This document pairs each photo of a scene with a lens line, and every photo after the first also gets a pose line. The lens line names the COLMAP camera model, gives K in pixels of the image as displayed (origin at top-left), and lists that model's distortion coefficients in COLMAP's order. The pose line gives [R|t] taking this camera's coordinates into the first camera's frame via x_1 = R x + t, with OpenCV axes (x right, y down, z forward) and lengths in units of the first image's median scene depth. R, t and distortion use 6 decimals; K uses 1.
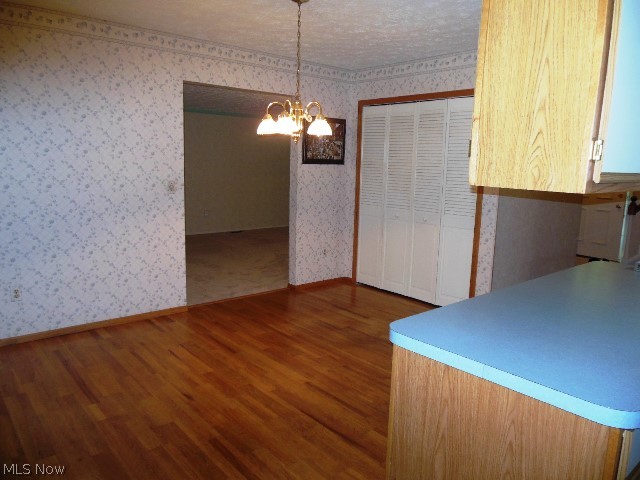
lens RADIAL K [[479.2, 0, 315.5], [0, 479.2, 236.6], [0, 0, 1]] dist [-0.044333, 0.030910]
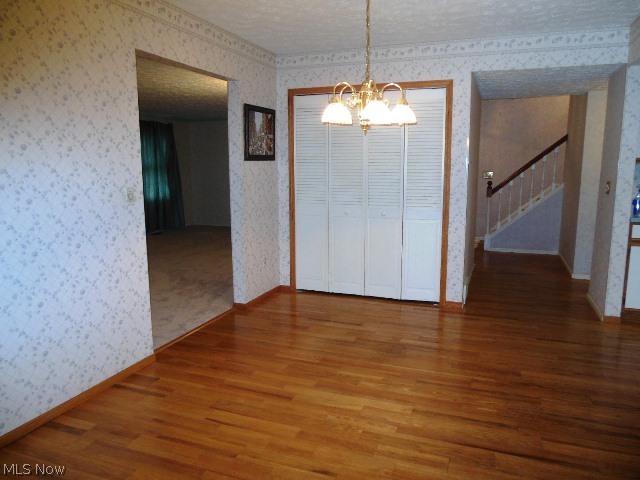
lens RADIAL K [[479.2, 0, 317.3], [0, 479.2, 239.7], [0, 0, 1]] dist [-0.044333, 0.030910]
pose [[0.876773, -0.104366, 0.469443, -0.395017], [0.099872, 0.994400, 0.034544, -0.034833], [-0.470419, 0.016597, 0.882287, 0.231224]]
